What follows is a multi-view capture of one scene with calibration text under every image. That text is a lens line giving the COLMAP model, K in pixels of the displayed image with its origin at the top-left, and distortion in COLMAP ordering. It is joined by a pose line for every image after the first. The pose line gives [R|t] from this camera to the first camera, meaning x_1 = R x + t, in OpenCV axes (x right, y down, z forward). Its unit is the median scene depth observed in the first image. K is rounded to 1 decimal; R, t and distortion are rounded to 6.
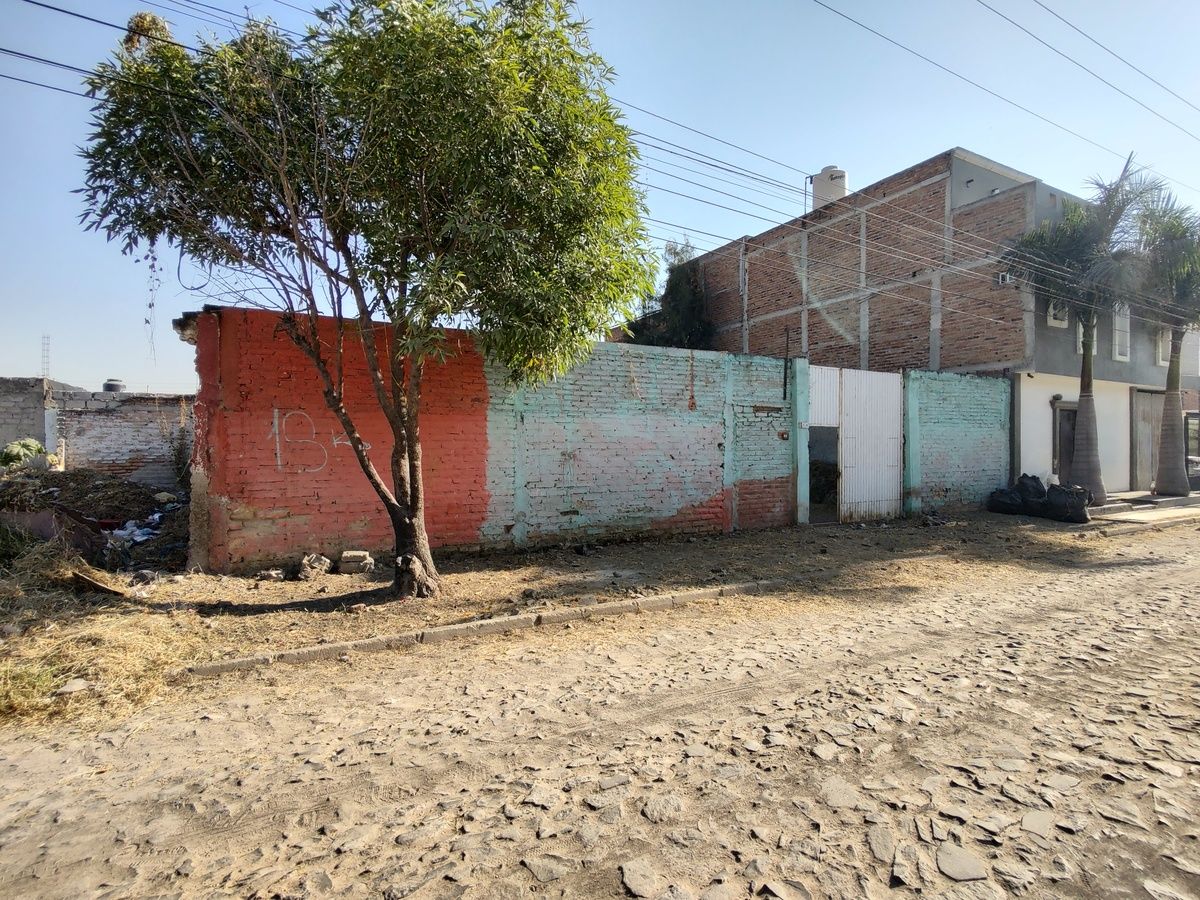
lens RADIAL K [[580.6, 0, 609.8], [0, 580.6, 445.5], [0, 0, 1]] dist [-0.005125, 0.001216]
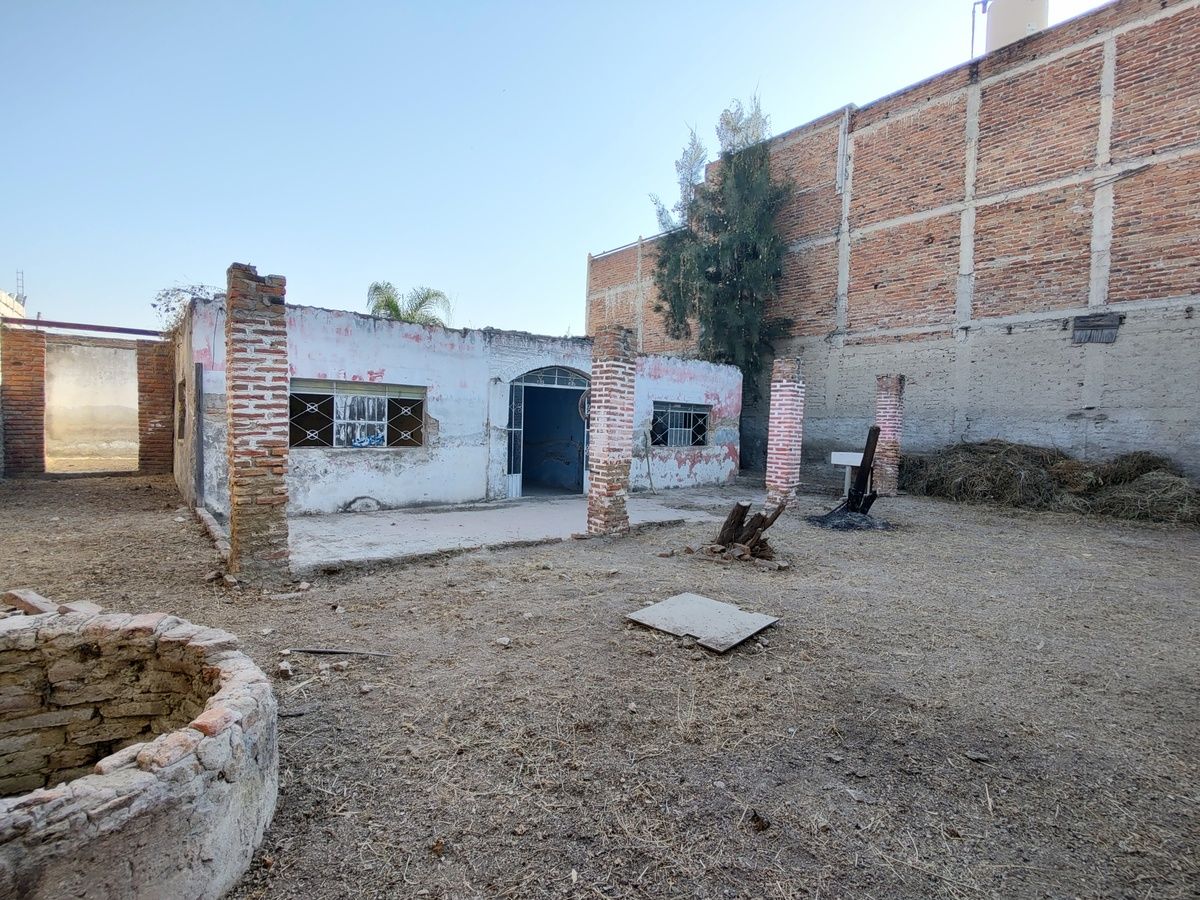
lens RADIAL K [[580.6, 0, 603.9], [0, 580.6, 446.4], [0, 0, 1]] dist [-0.005125, 0.001216]
pose [[0.987826, 0.012006, 0.155099, -0.334059], [-0.018806, 0.998922, 0.042449, 0.026687], [-0.154423, -0.044849, 0.986986, 0.819592]]
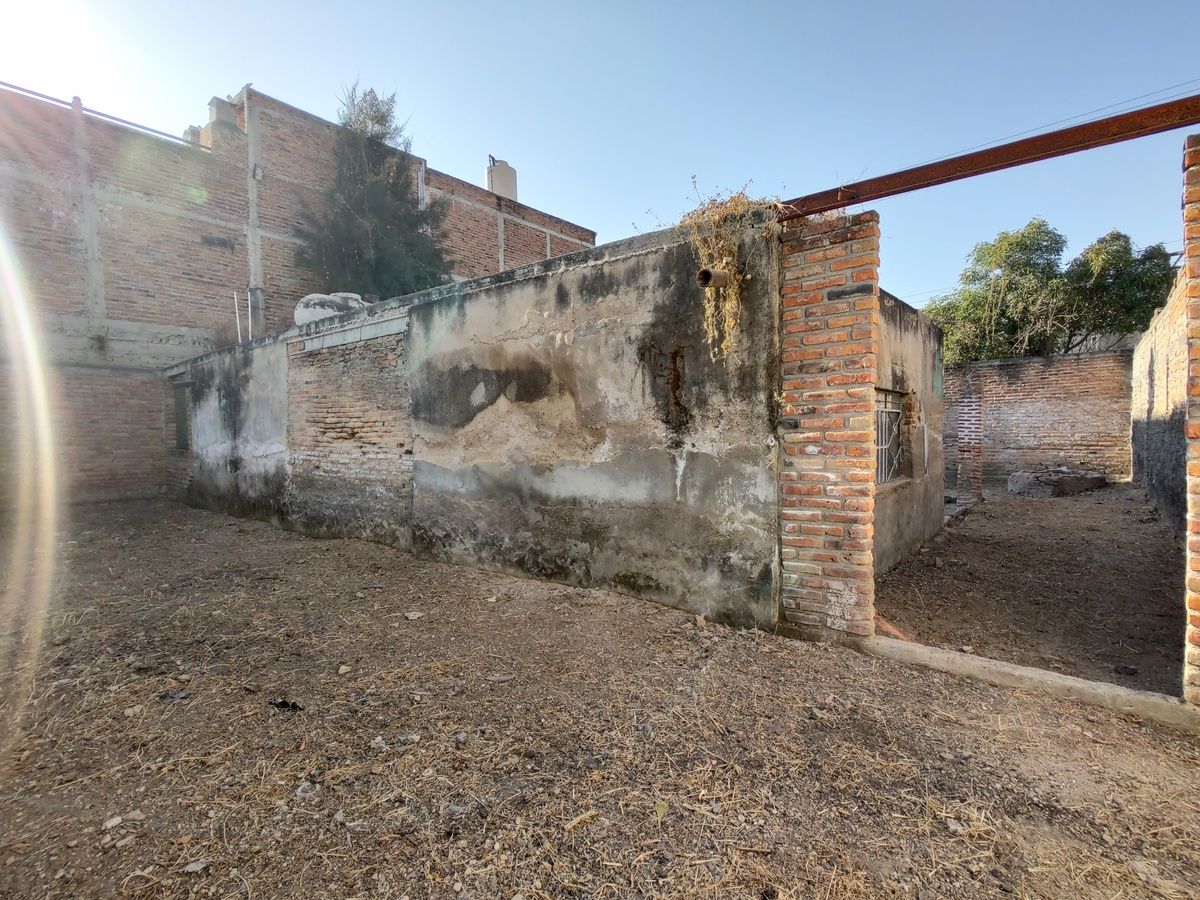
lens RADIAL K [[580.6, 0, 602.7], [0, 580.6, 445.5], [0, 0, 1]] dist [-0.005125, 0.001216]
pose [[-0.348770, -0.024213, 0.936895, -1.338366], [0.007406, 0.999564, 0.028589, 0.008982], [-0.937179, 0.016910, -0.348439, 2.378990]]
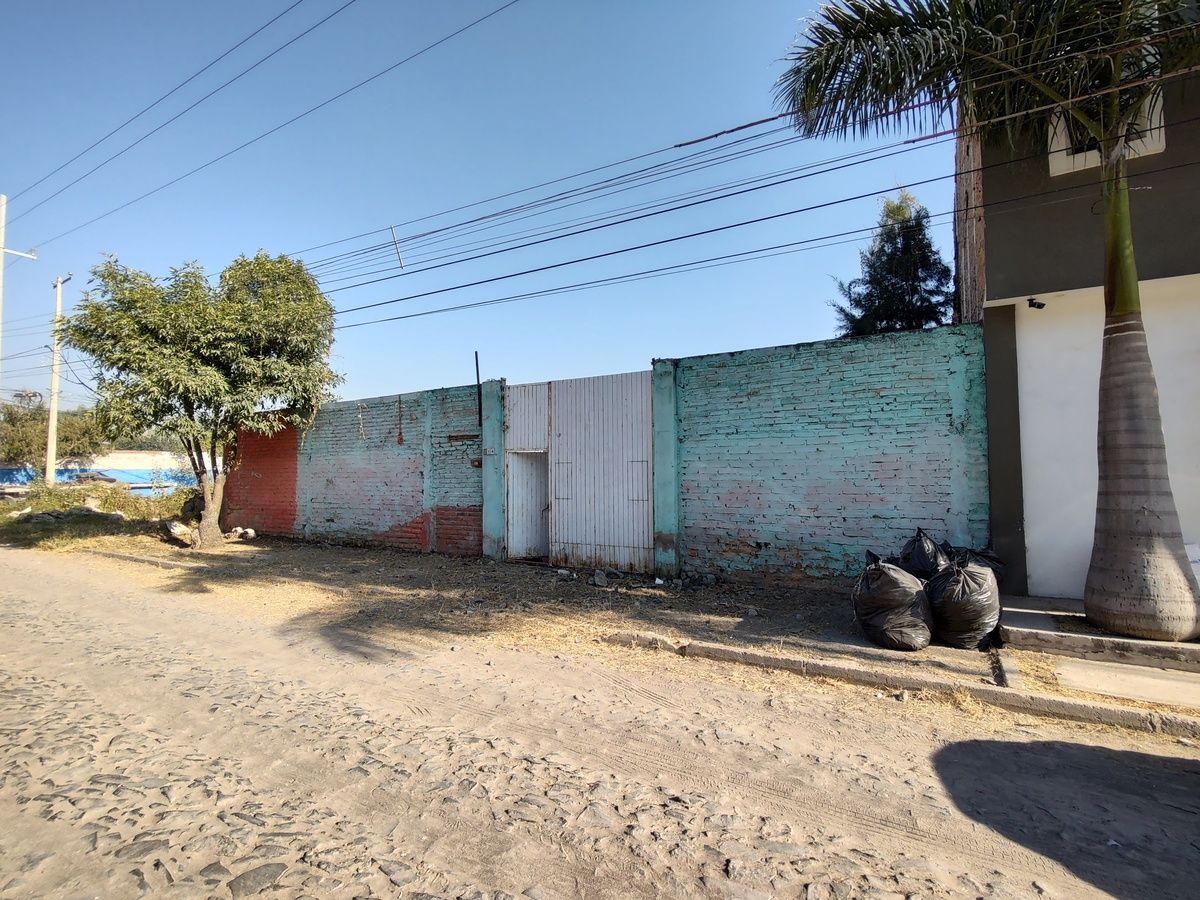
lens RADIAL K [[580.6, 0, 611.8], [0, 580.6, 450.3], [0, 0, 1]] dist [-0.005125, 0.001216]
pose [[0.507430, -0.040737, -0.860729, 1.336951], [0.007389, 0.999051, -0.042927, 0.005436], [0.861661, 0.015422, 0.507249, 0.740020]]
